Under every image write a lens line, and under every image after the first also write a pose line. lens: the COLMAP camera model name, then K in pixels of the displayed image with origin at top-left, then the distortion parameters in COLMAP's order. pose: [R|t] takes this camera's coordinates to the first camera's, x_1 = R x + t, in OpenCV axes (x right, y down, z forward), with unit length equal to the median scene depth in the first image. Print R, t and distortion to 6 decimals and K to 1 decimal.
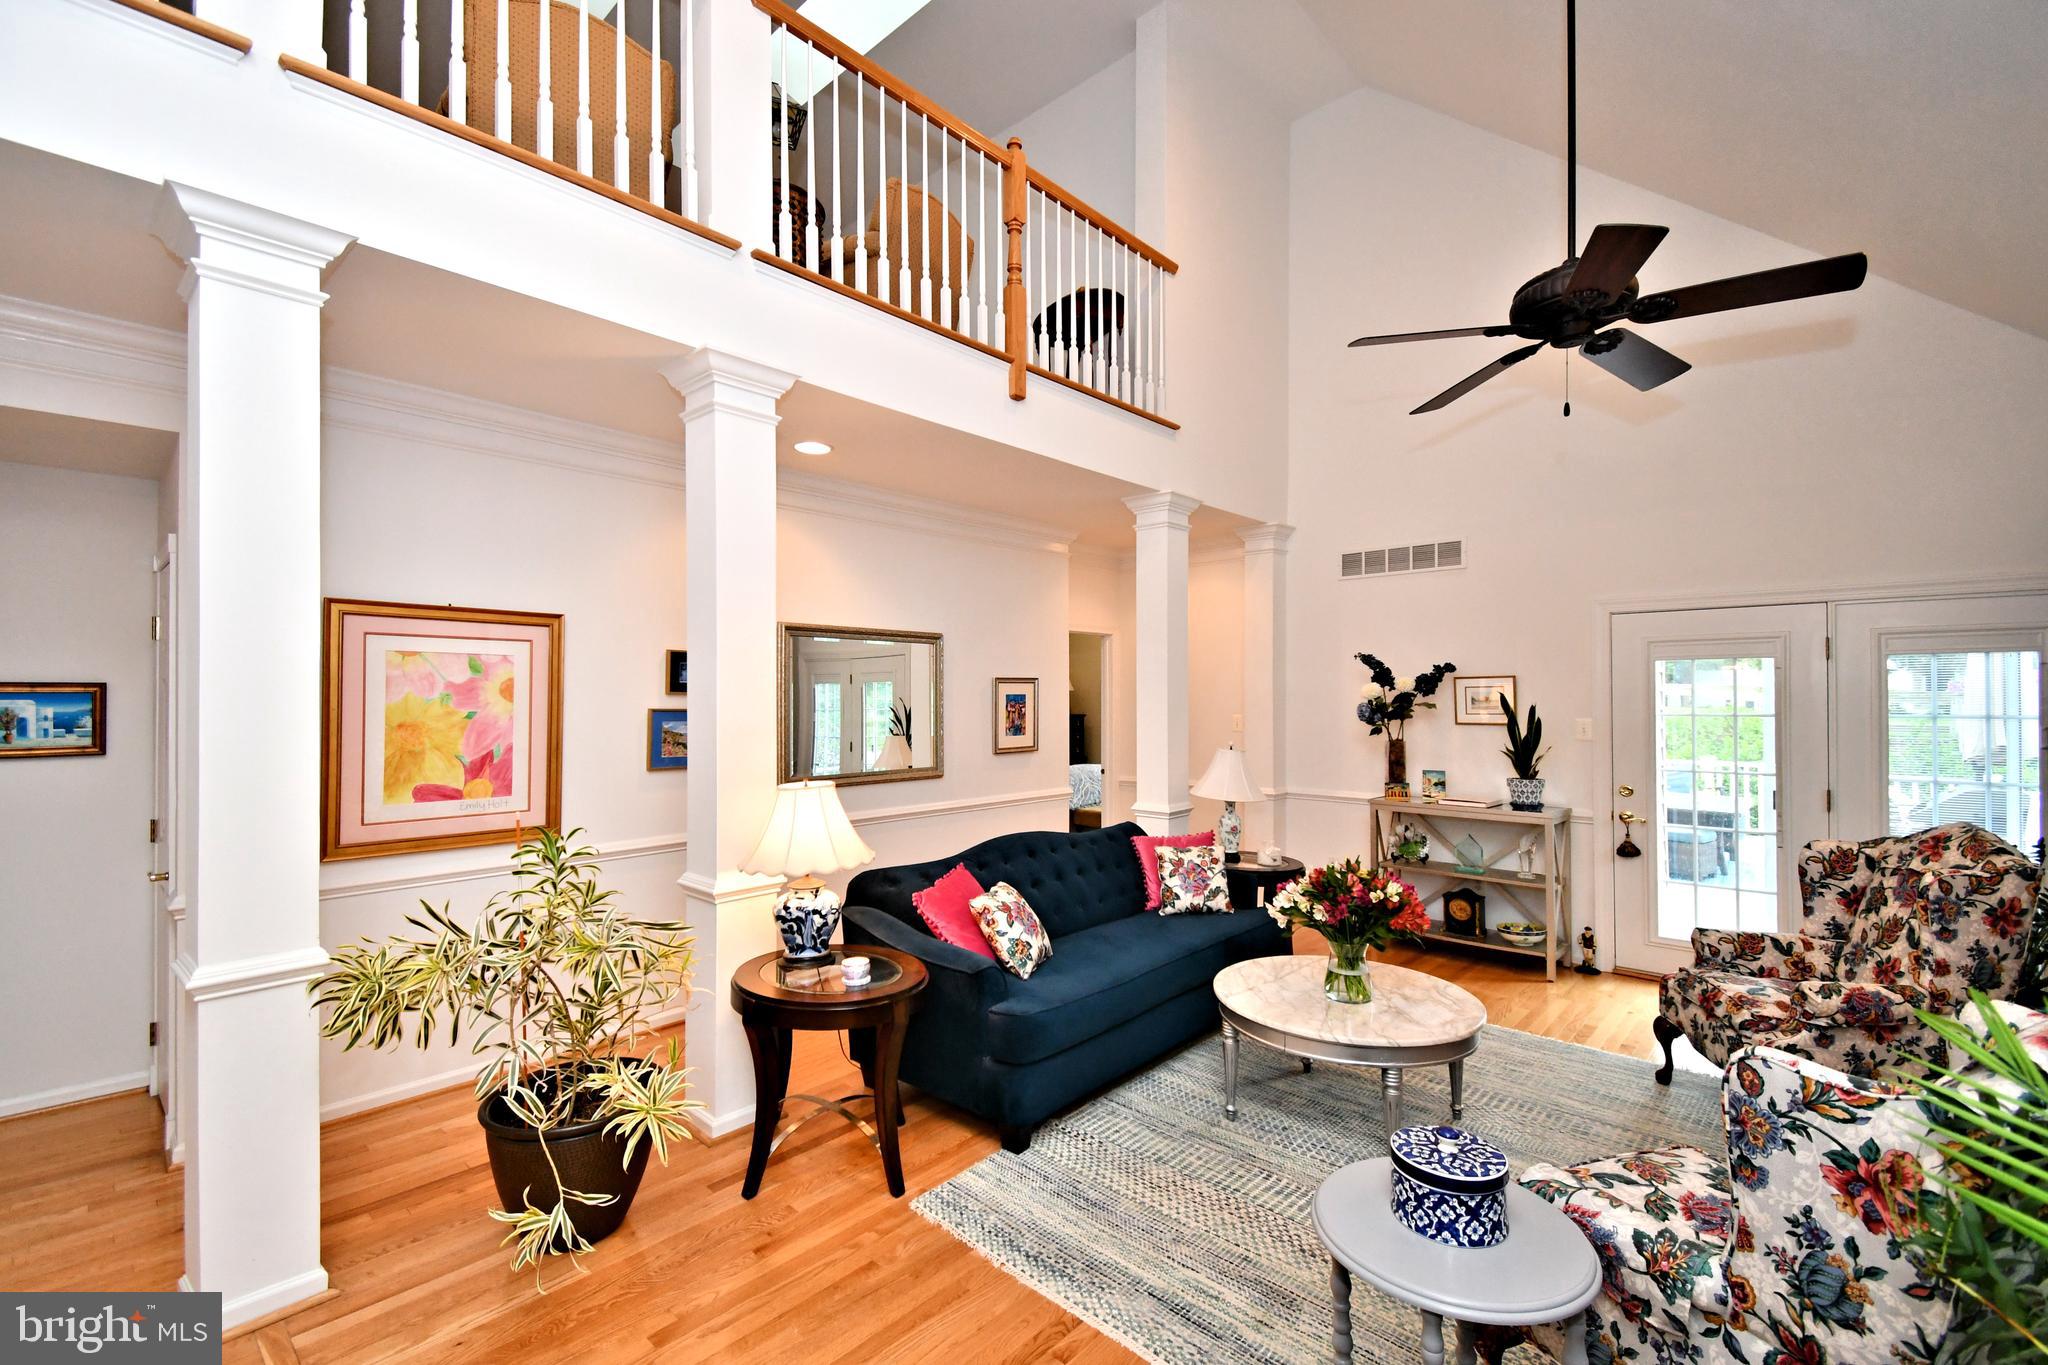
lens RADIAL K [[876.4, 0, 1003.8], [0, 876.4, 680.0], [0, 0, 1]] dist [0.010256, -0.003791]
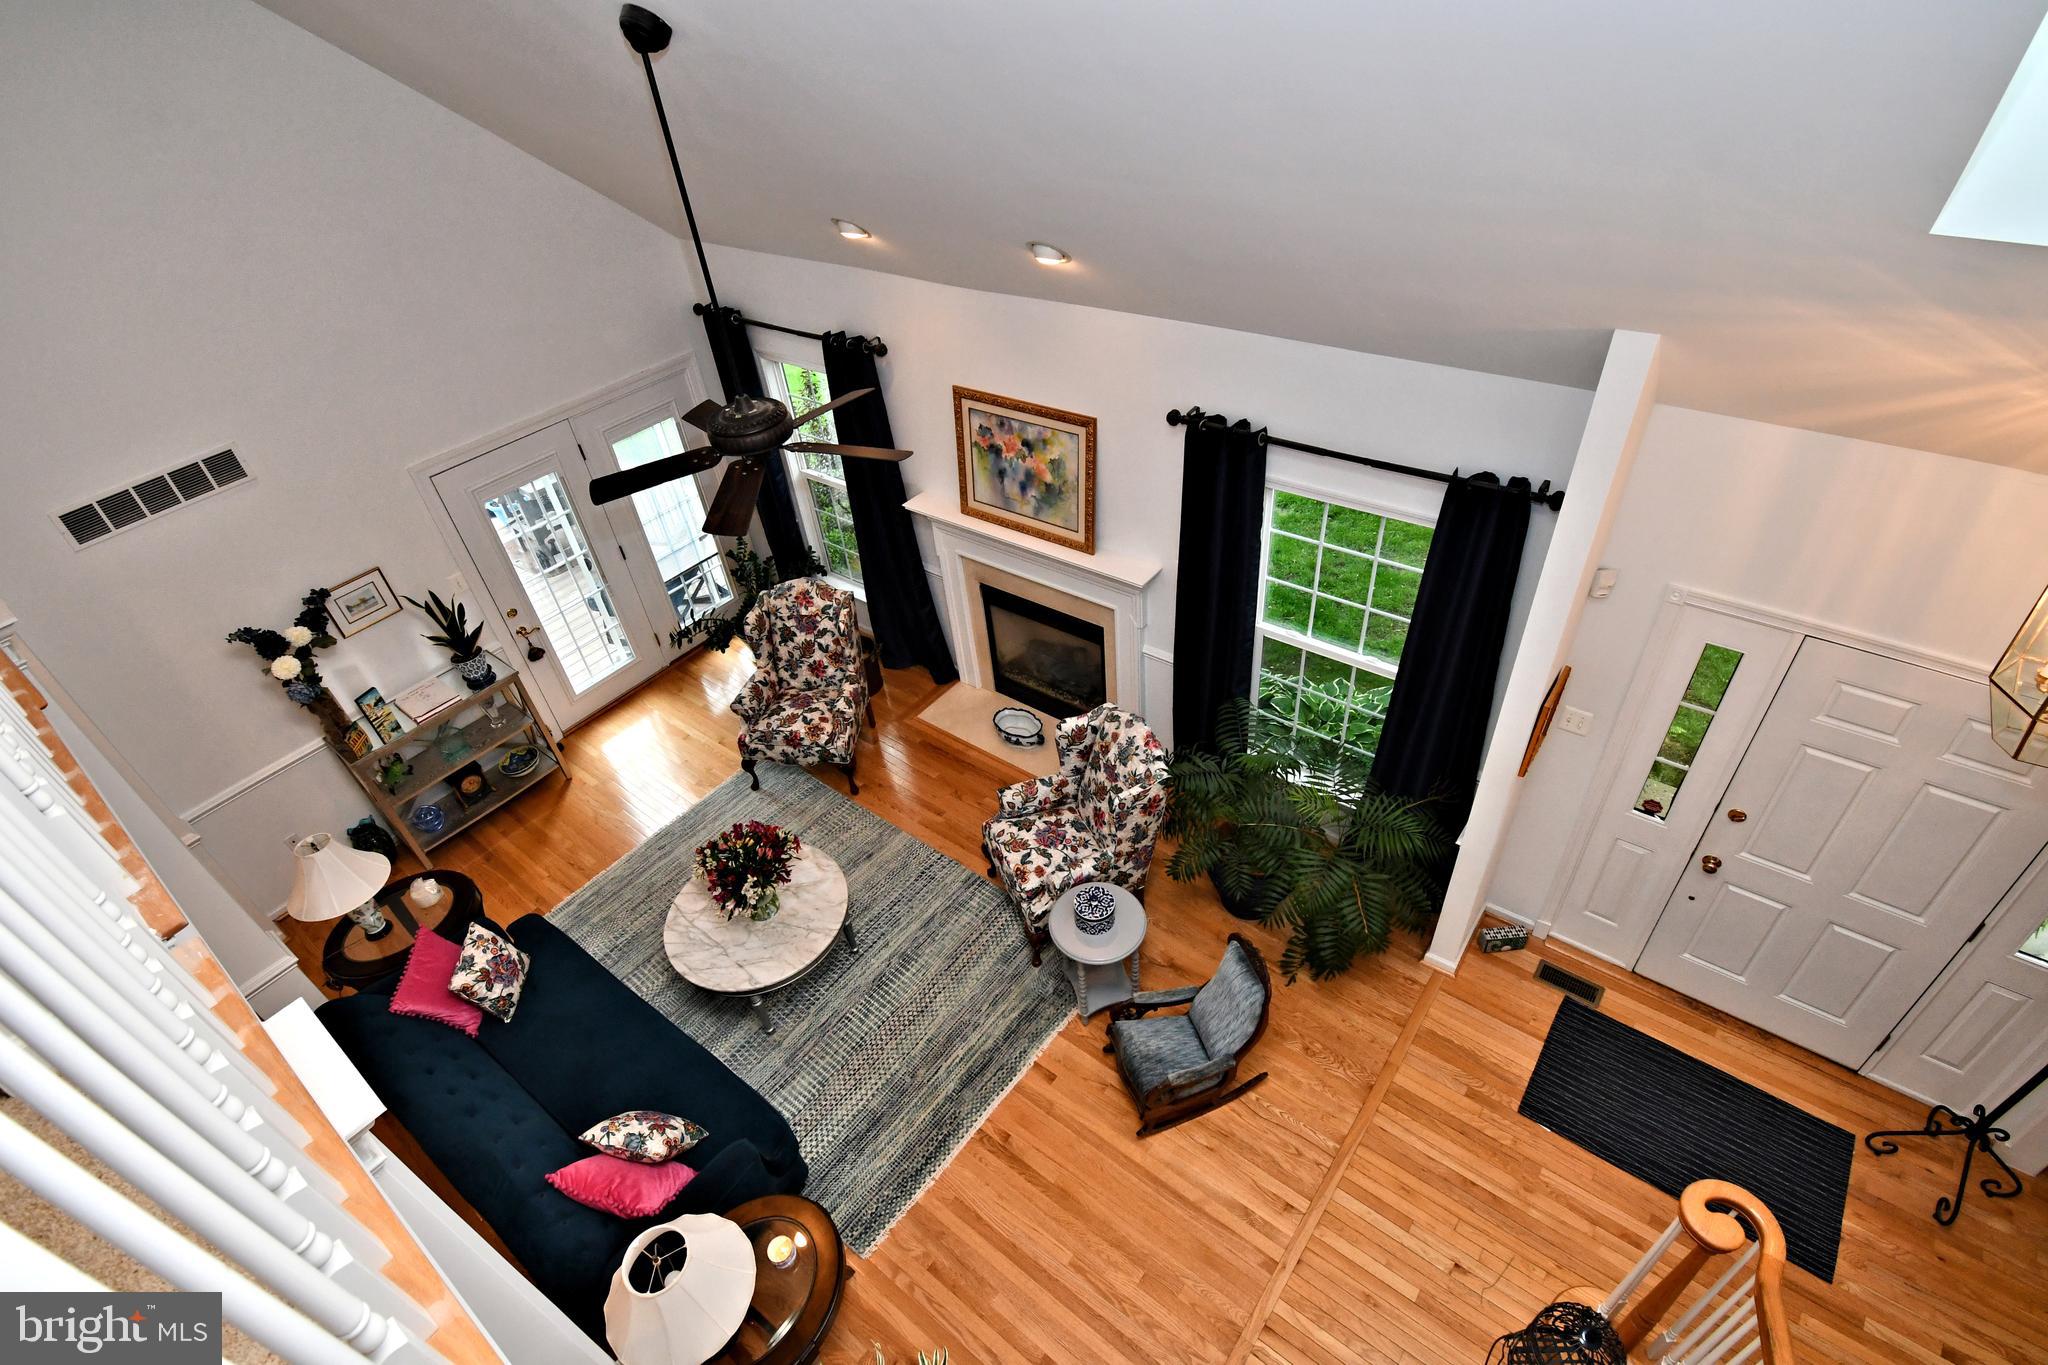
lens RADIAL K [[956.2, 0, 1042.4], [0, 956.2, 688.9], [0, 0, 1]] dist [-0.004785, -0.001820]
pose [[-0.102875, -0.622454, 0.775866, -0.584017], [0.066188, 0.773992, 0.629727, -0.795910], [-0.992490, 0.116137, -0.038426, 0.552062]]
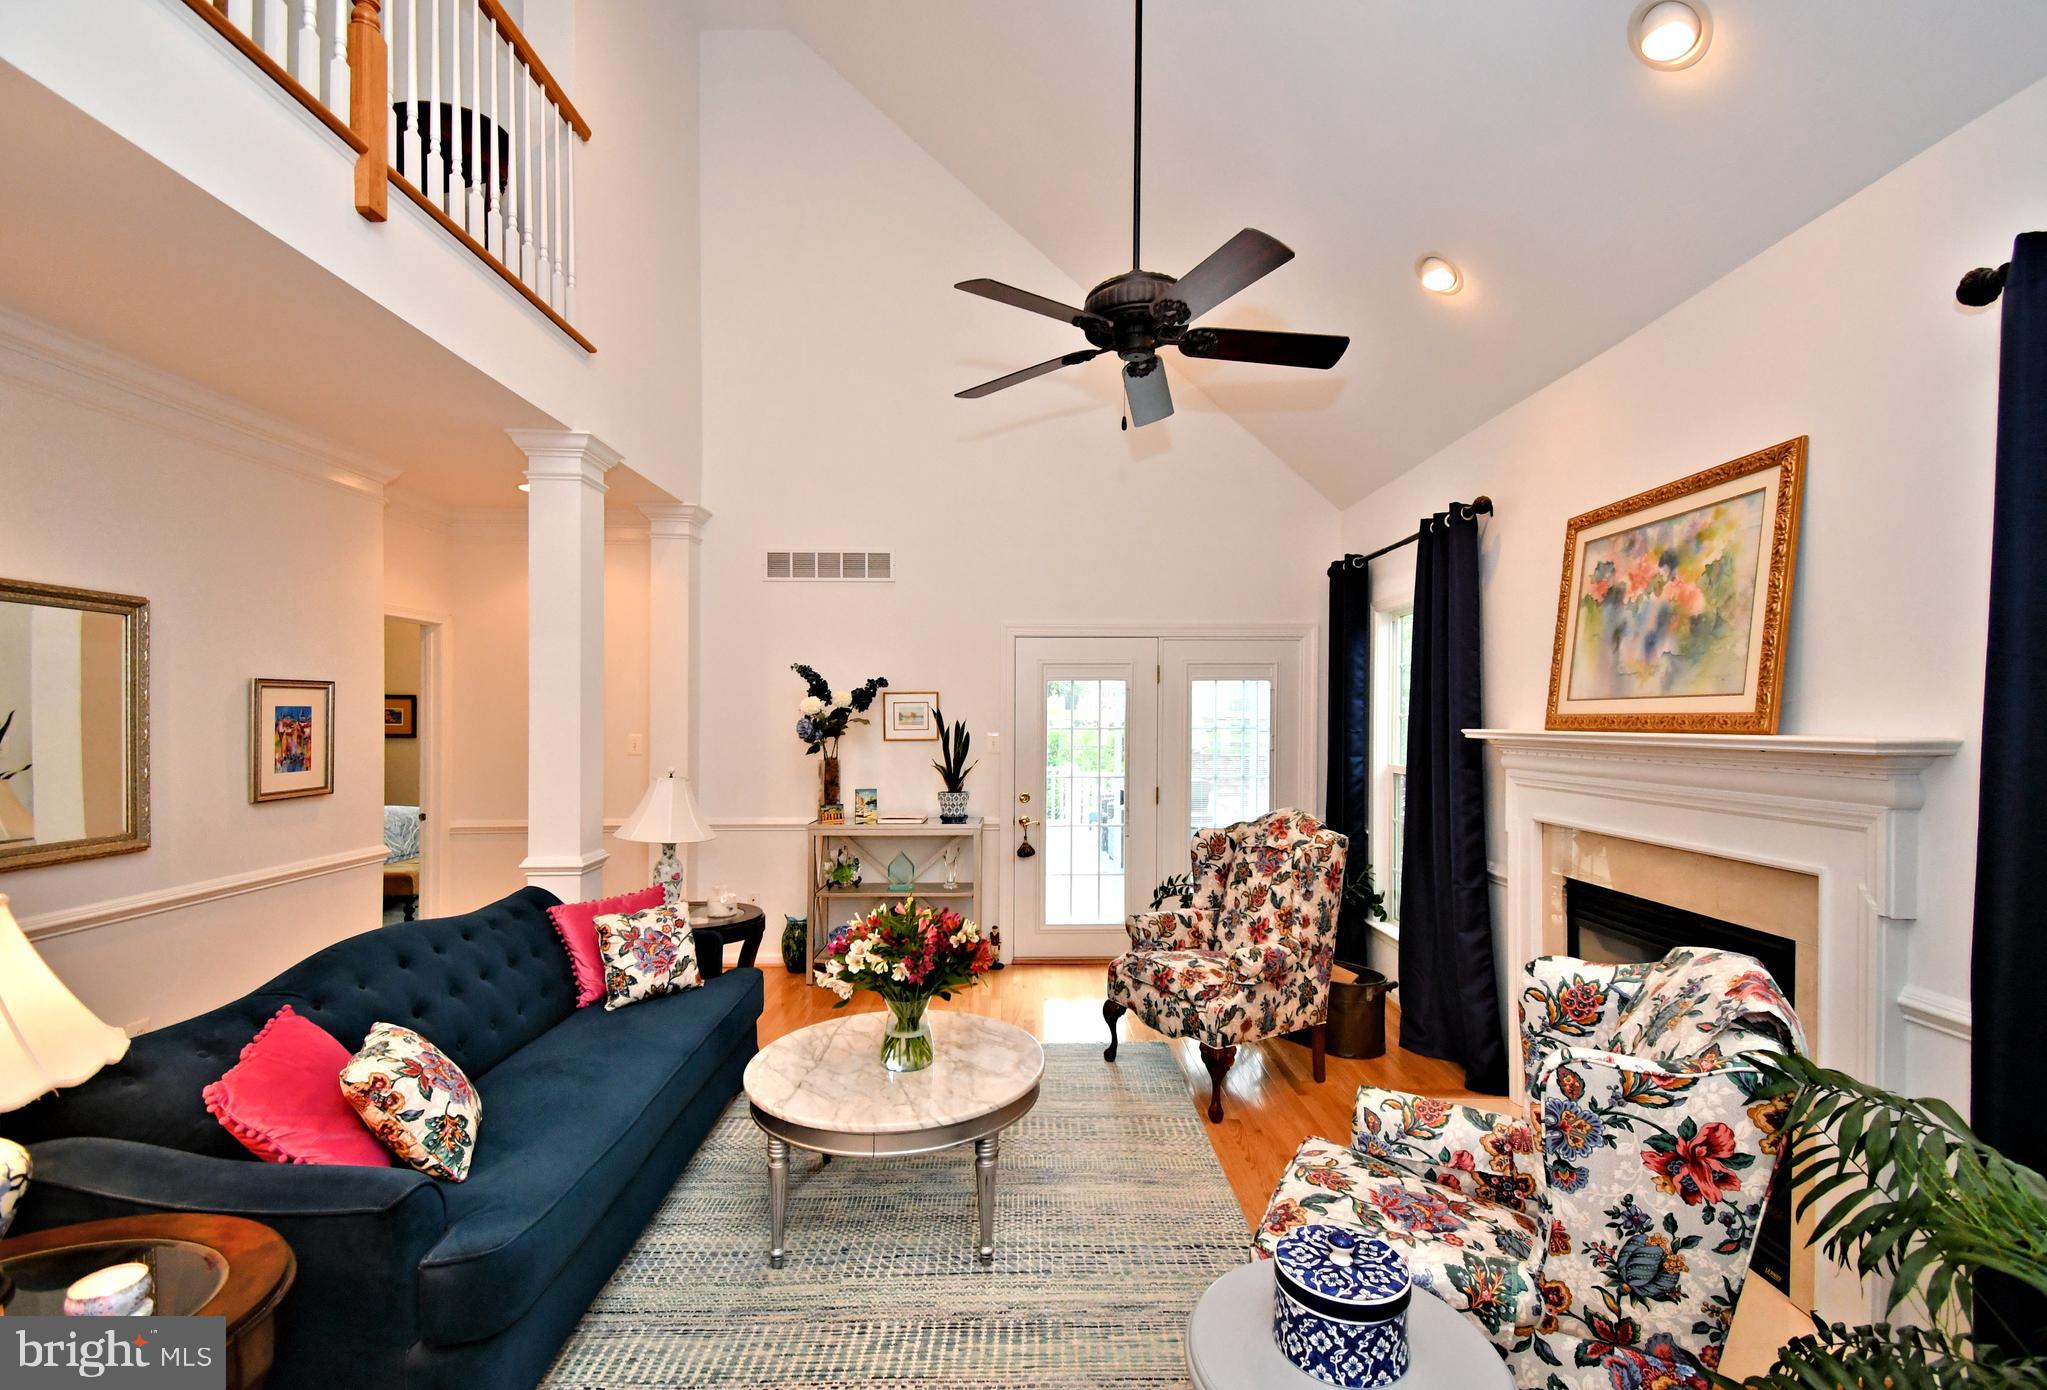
lens RADIAL K [[908.2, 0, 1021.7], [0, 908.2, 713.8], [0, 0, 1]] dist [0.023695, -0.004414]
pose [[0.712427, 0.001715, 0.701744, -0.141668], [-0.014891, 0.999809, 0.012674, 0.009367], [-0.701588, -0.019479, 0.712317, 0.285741]]
